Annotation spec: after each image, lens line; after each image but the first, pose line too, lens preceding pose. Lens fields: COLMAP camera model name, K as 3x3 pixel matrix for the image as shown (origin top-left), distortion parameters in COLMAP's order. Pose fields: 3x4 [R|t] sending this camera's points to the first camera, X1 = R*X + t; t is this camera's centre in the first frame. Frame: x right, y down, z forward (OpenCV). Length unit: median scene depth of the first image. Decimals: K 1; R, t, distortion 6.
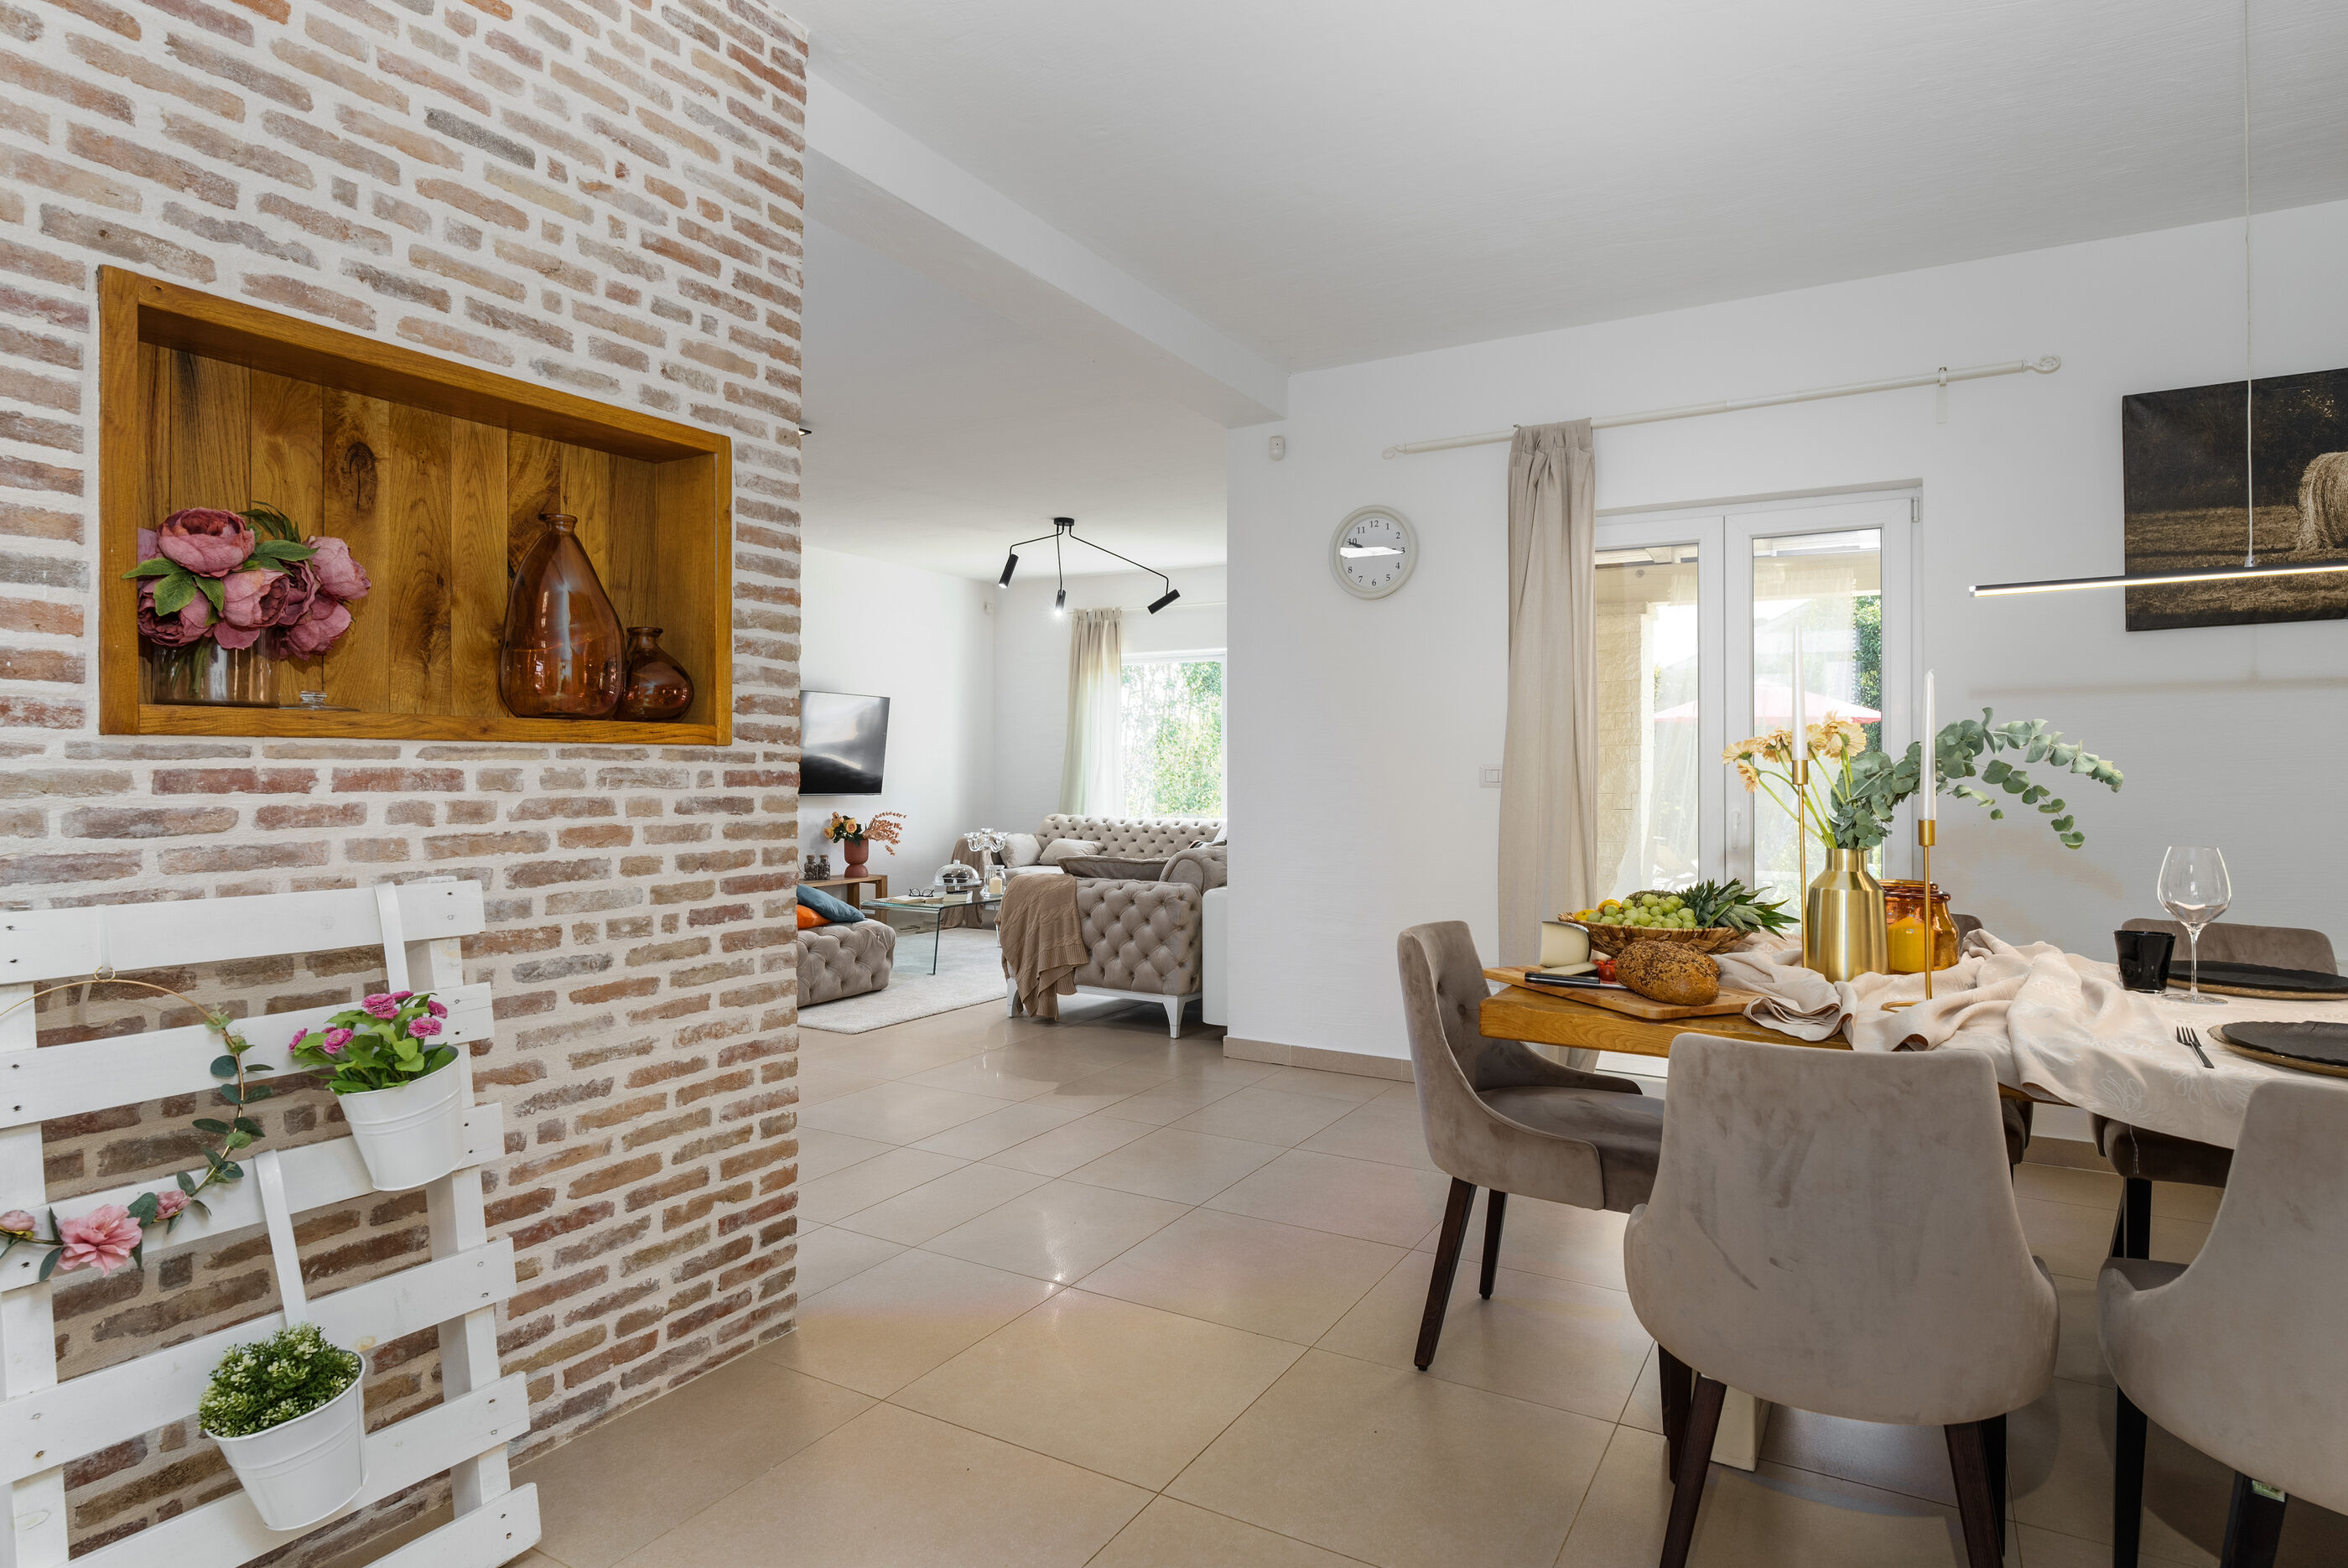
lens RADIAL K [[1247.5, 0, 1176.6], [0, 1247.5, 767.5], [0, 0, 1]] dist [-0.004242, -0.000603]
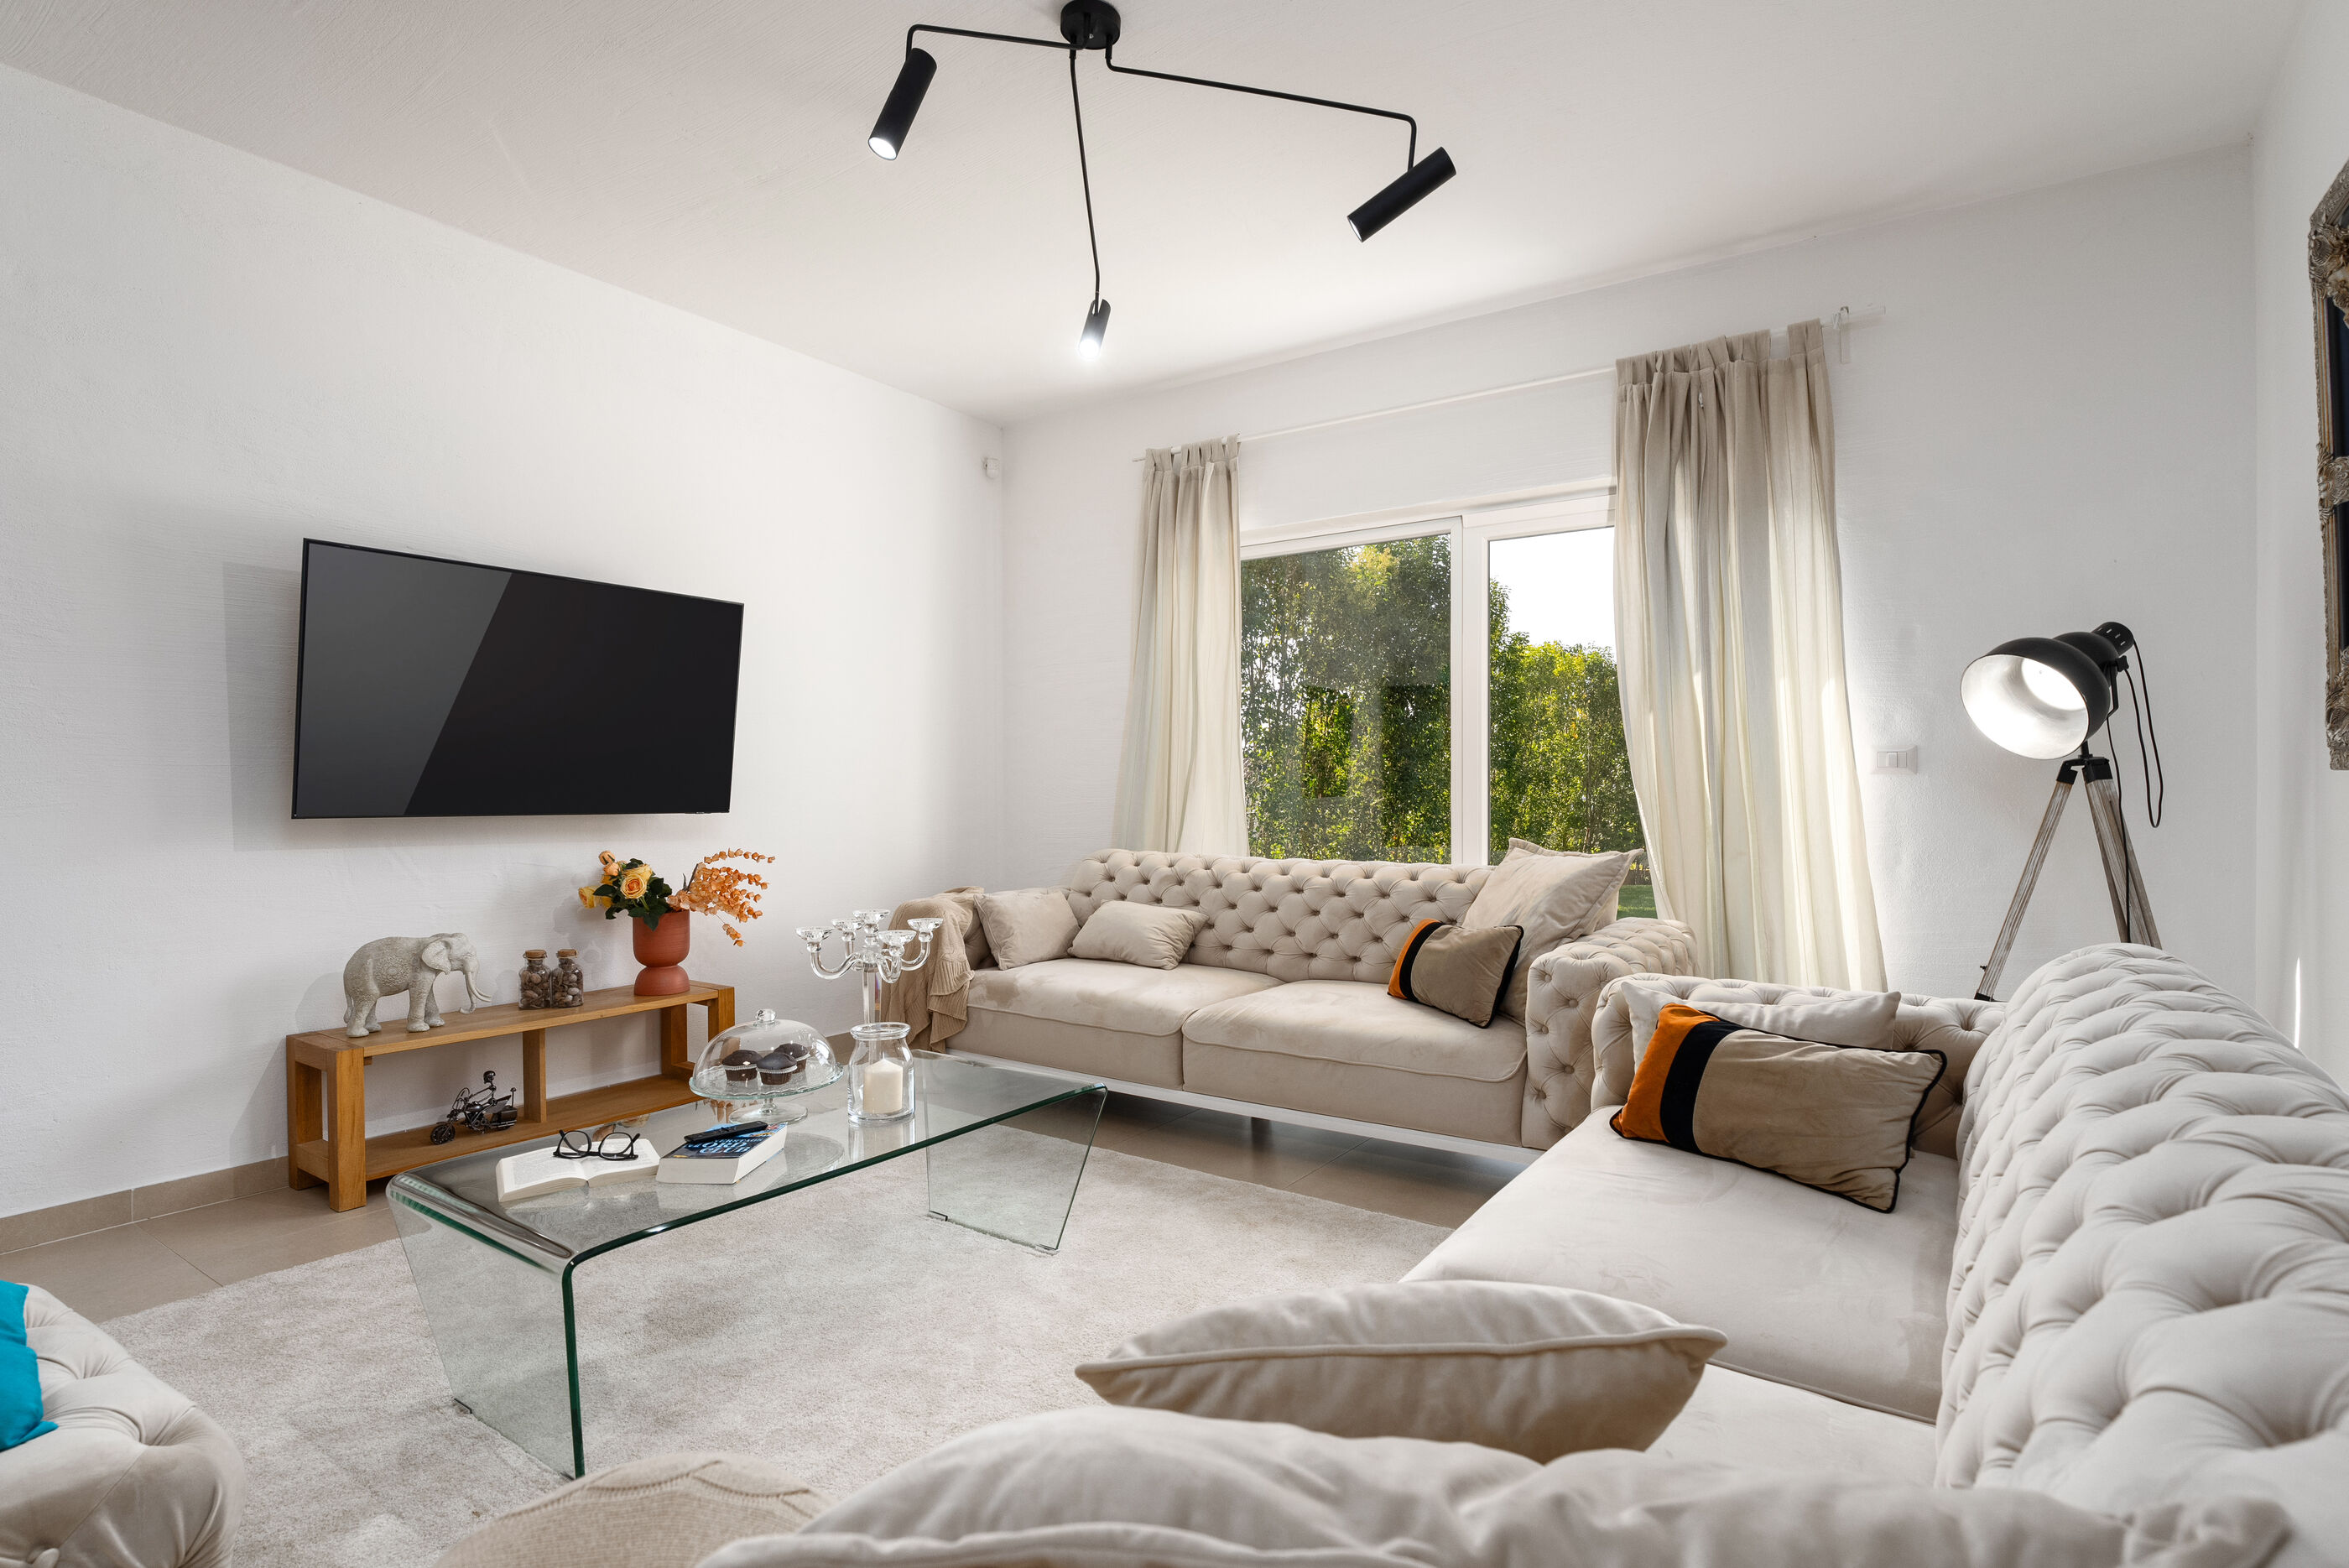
lens RADIAL K [[1158.2, 0, 1171.9], [0, 1158.2, 790.6], [0, 0, 1]] dist [-0.004286, -0.000491]
pose [[0.996508, -0.002204, -0.083468, -0.036844], [0.002766, 0.999974, 0.006624, 0.011850], [0.083451, -0.006832, 0.996488, 0.597978]]
